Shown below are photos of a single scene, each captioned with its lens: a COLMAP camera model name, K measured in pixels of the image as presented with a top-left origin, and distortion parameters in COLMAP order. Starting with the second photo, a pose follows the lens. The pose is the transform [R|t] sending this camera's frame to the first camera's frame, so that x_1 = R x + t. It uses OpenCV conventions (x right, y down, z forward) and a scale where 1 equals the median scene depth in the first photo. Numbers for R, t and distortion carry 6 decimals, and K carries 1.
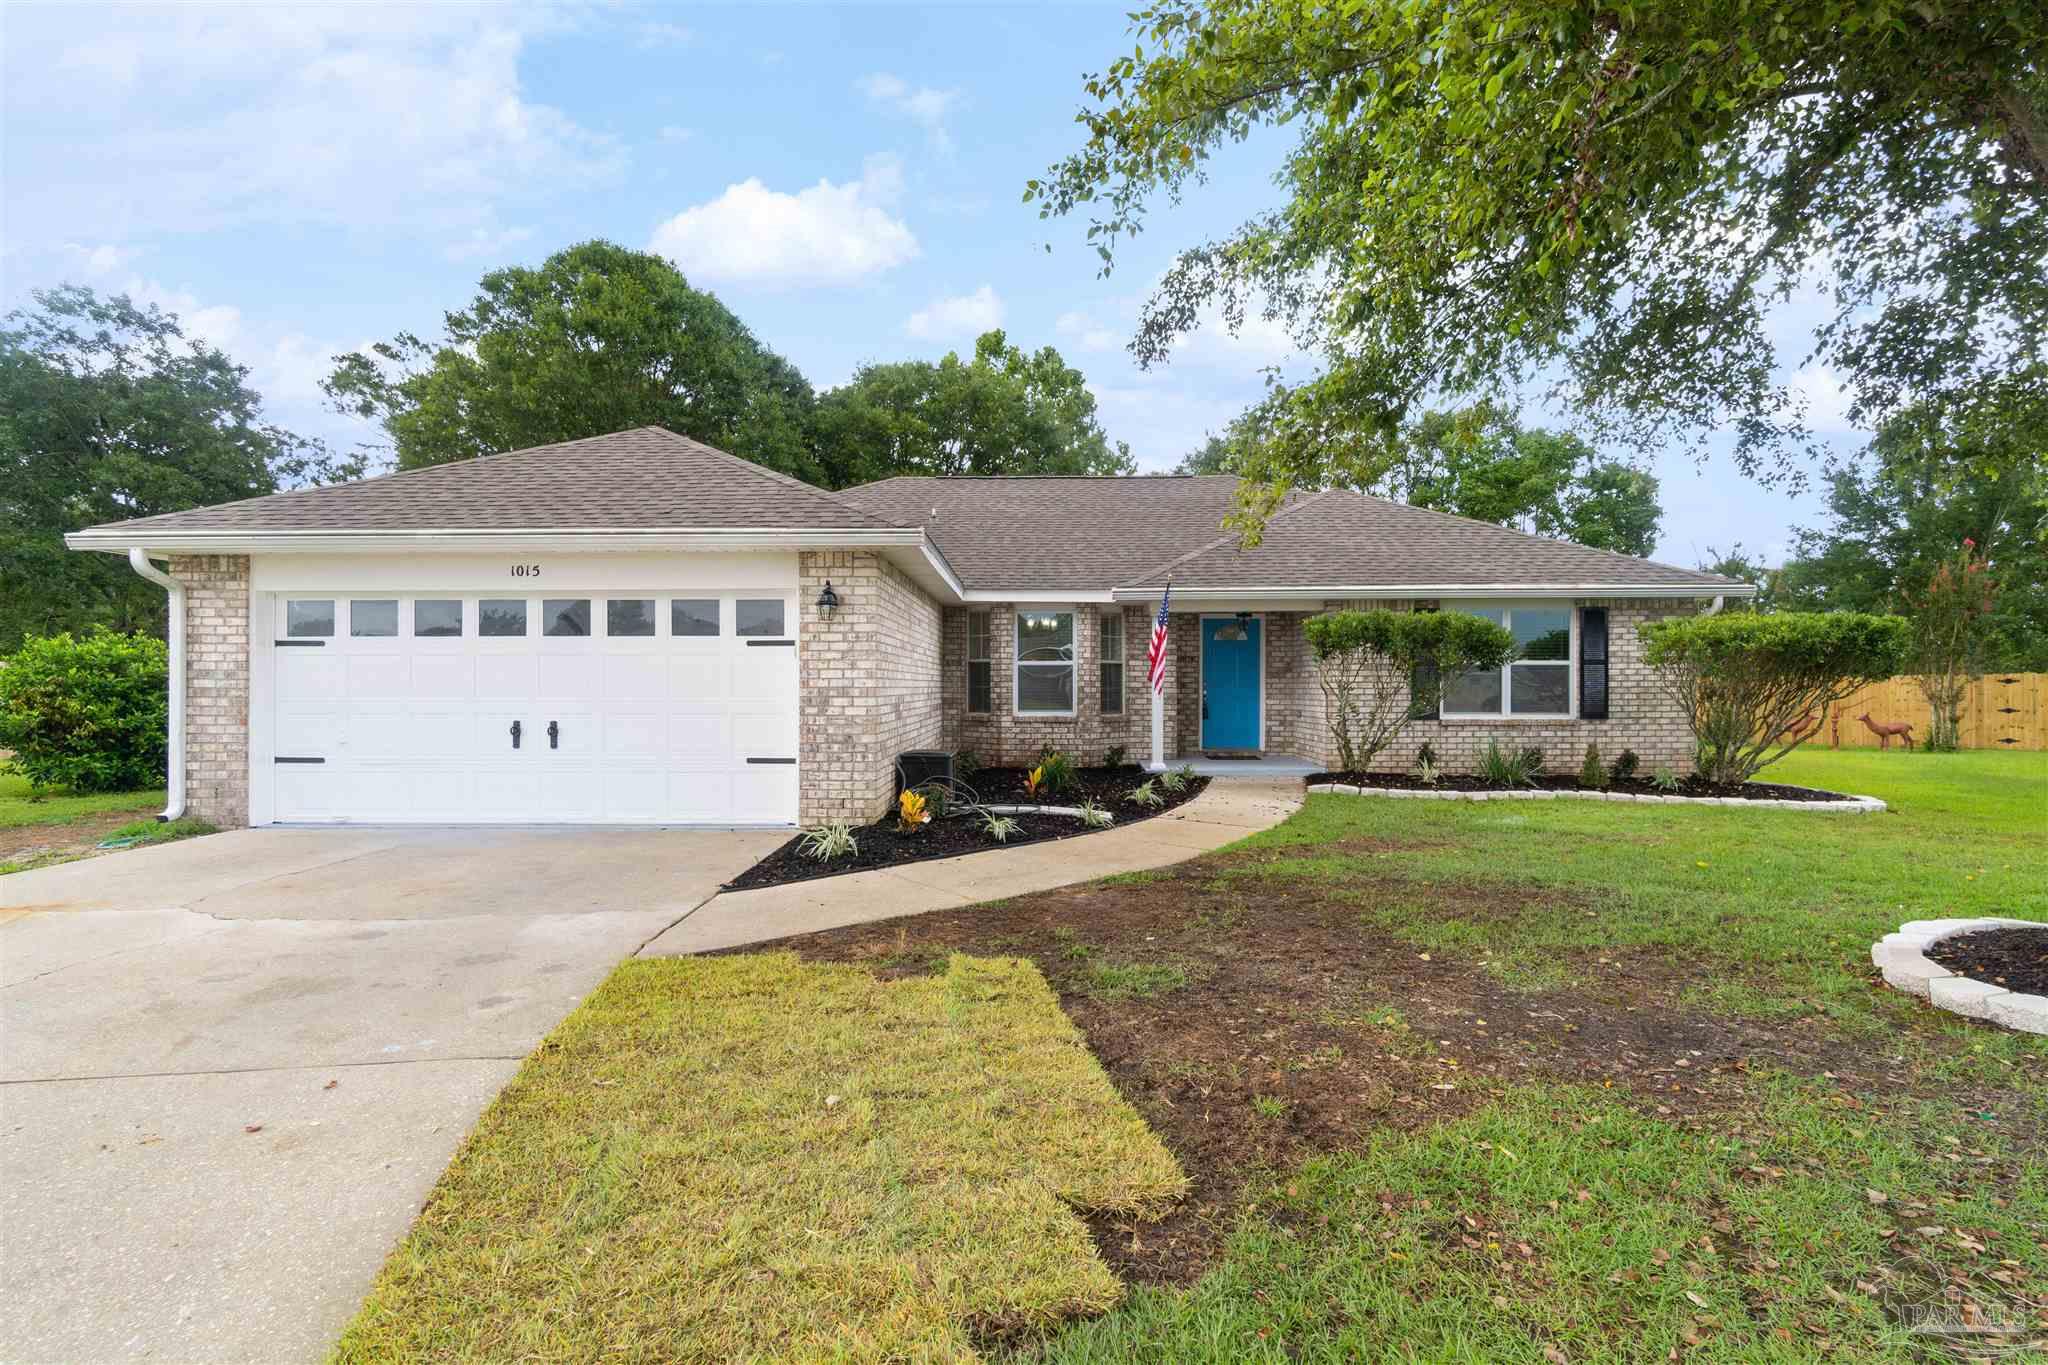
lens RADIAL K [[1023.2, 0, 989.8], [0, 1023.2, 685.2], [0, 0, 1]] dist [0.005917, -0.000427]
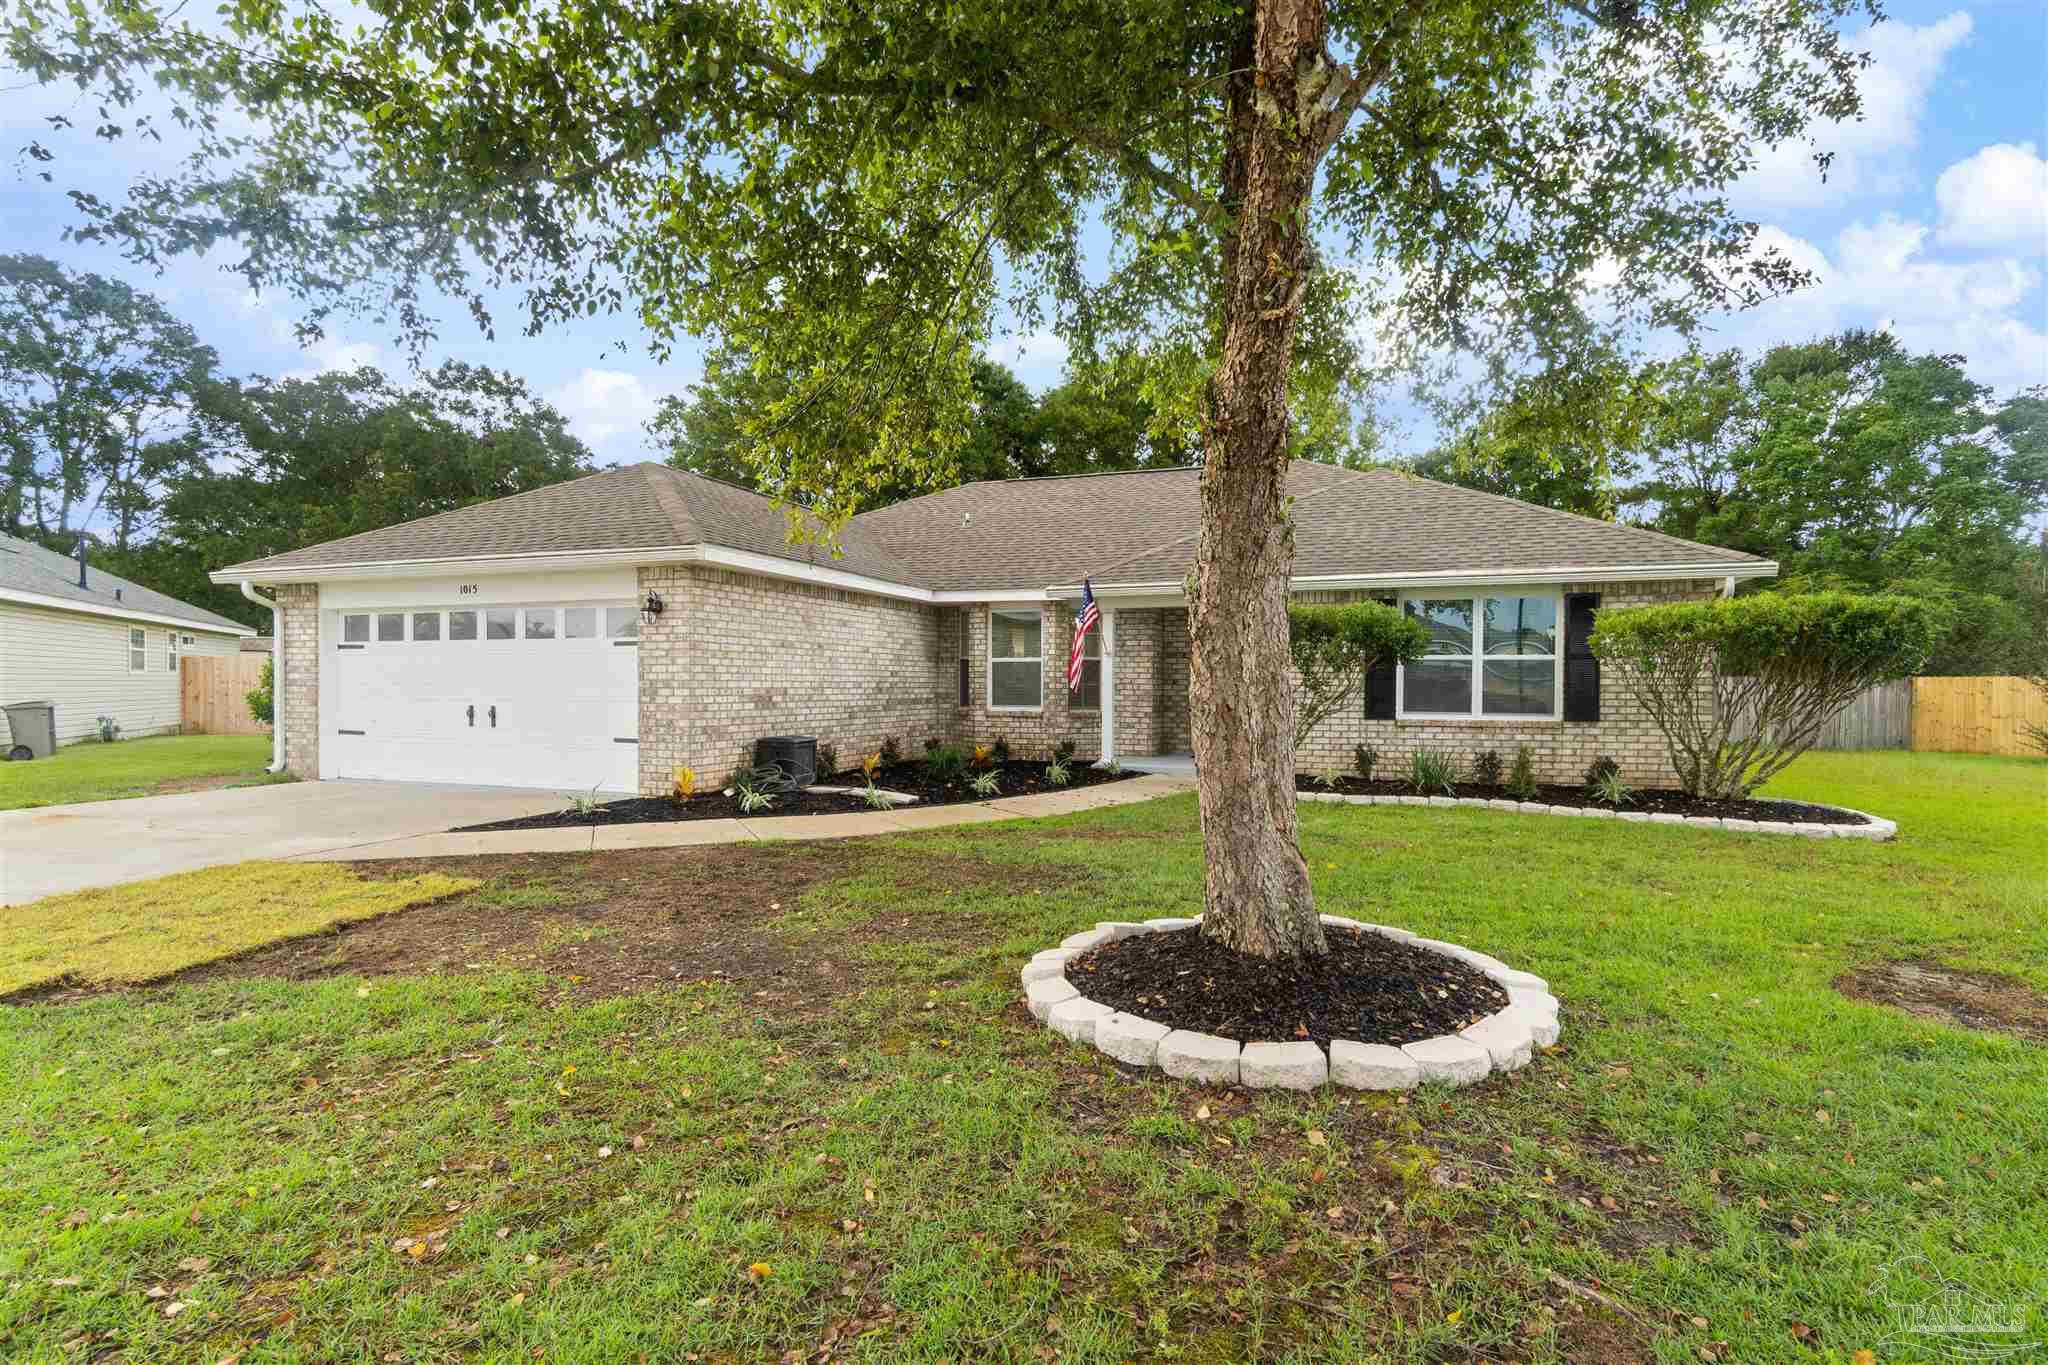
lens RADIAL K [[1058.7, 0, 979.4], [0, 1058.7, 708.9], [0, 0, 1]] dist [-0.003590, 0.003109]
pose [[0.938829, 0.012461, -0.344159, 0.449784], [-0.004769, 0.999720, 0.023187, 0.004094], [0.344351, -0.020127, 0.938625, -0.023264]]
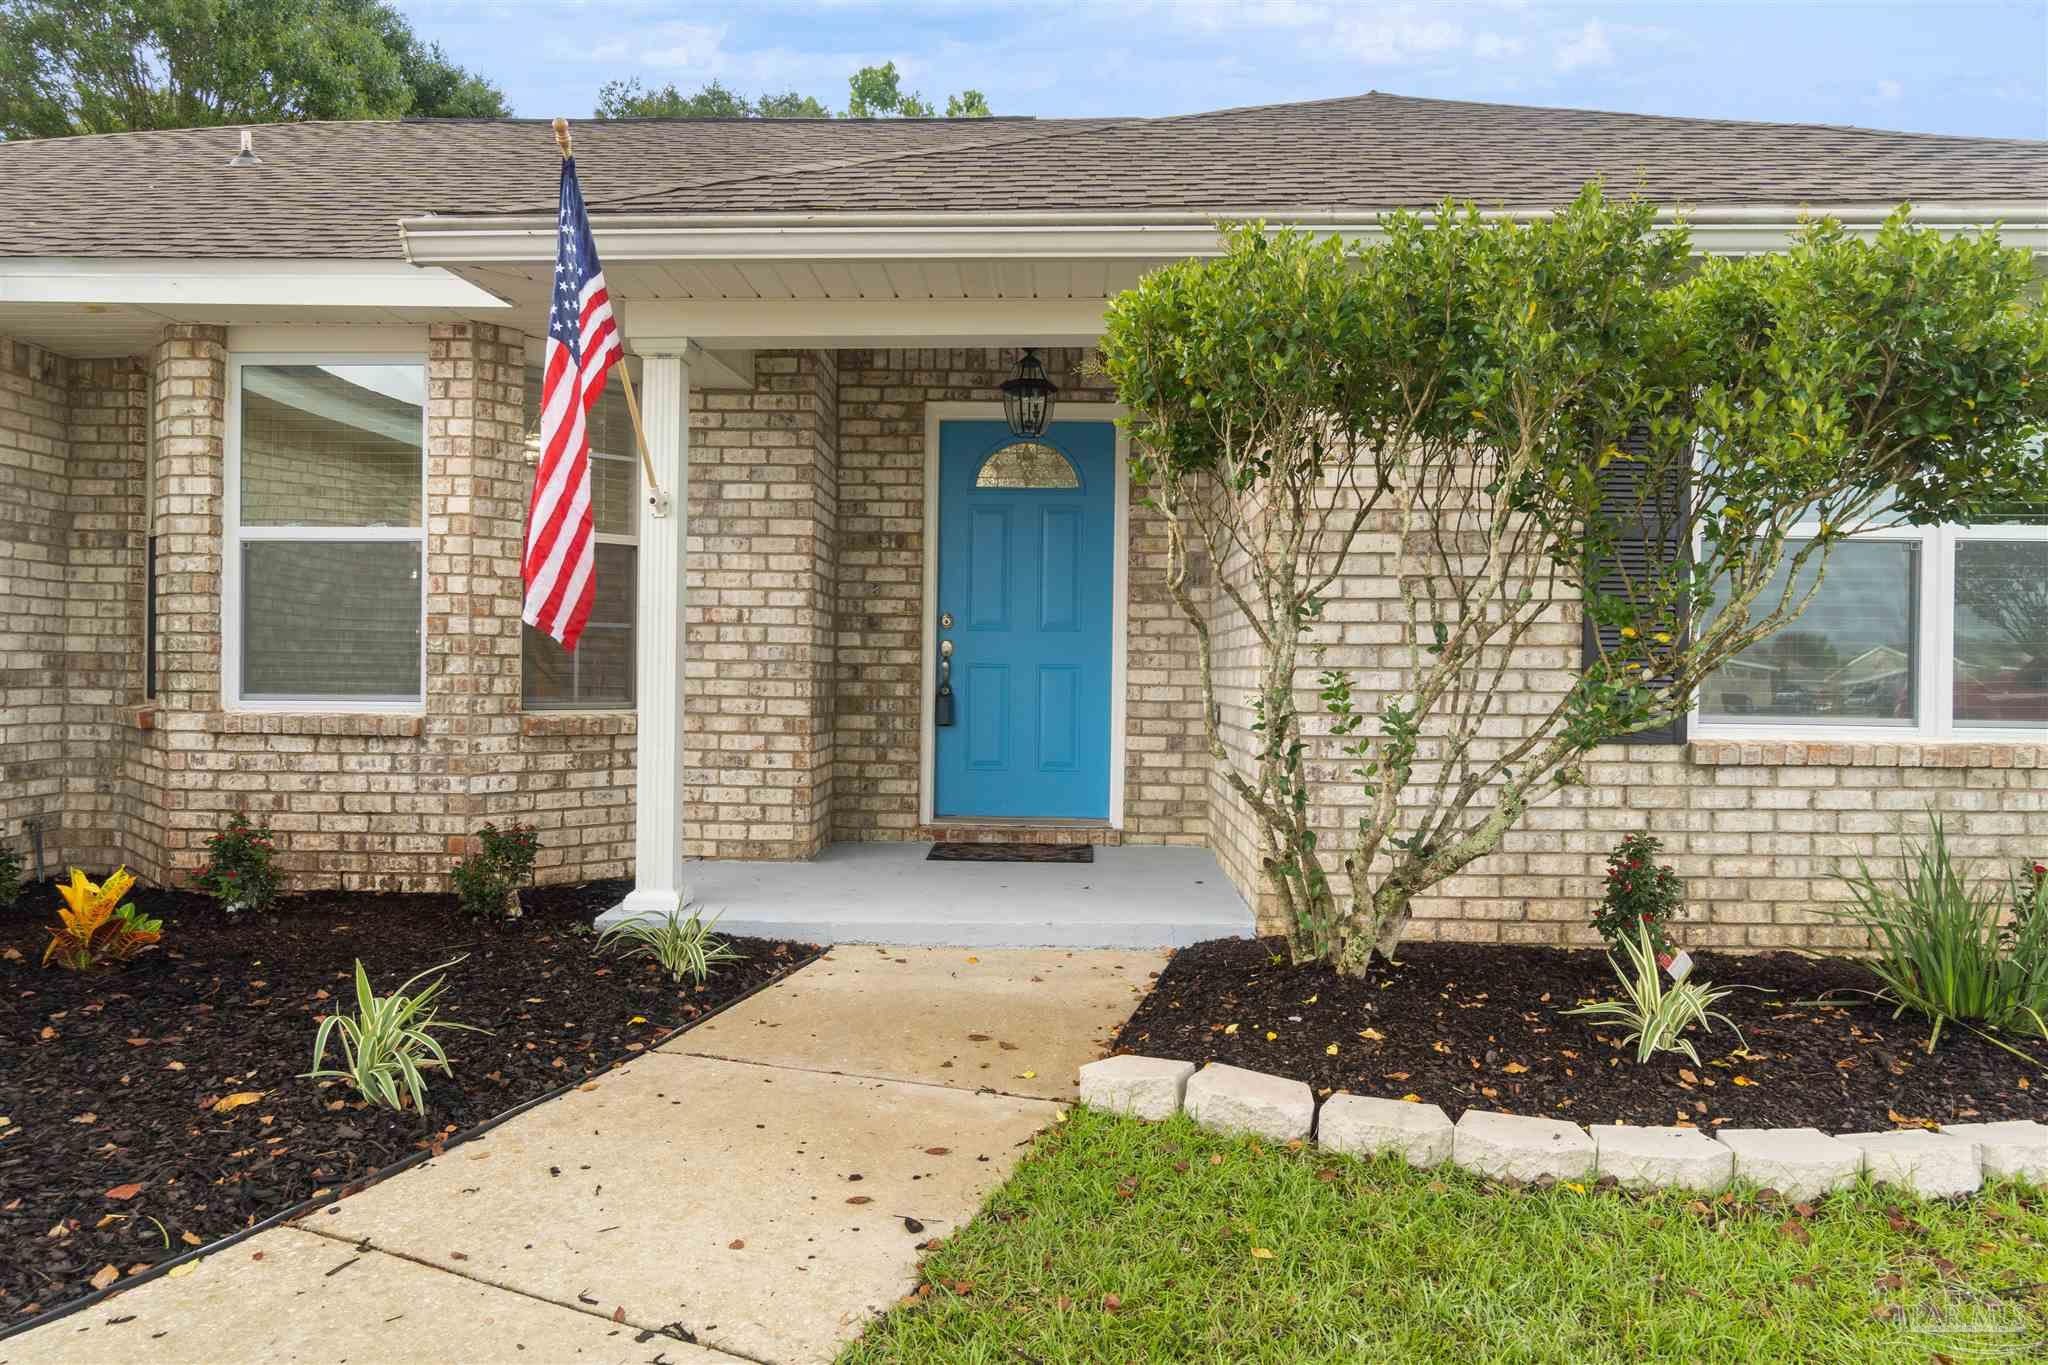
lens RADIAL K [[1396.4, 0, 1003.9], [0, 1396.4, 673.6], [0, 0, 1]] dist [-0.000379, 0.000519]
pose [[0.999925, 0.011208, 0.004865, 0.282960], [-0.011224, 0.999932, 0.003291, 0.017786], [-0.004828, -0.003345, 0.999983, 0.694719]]
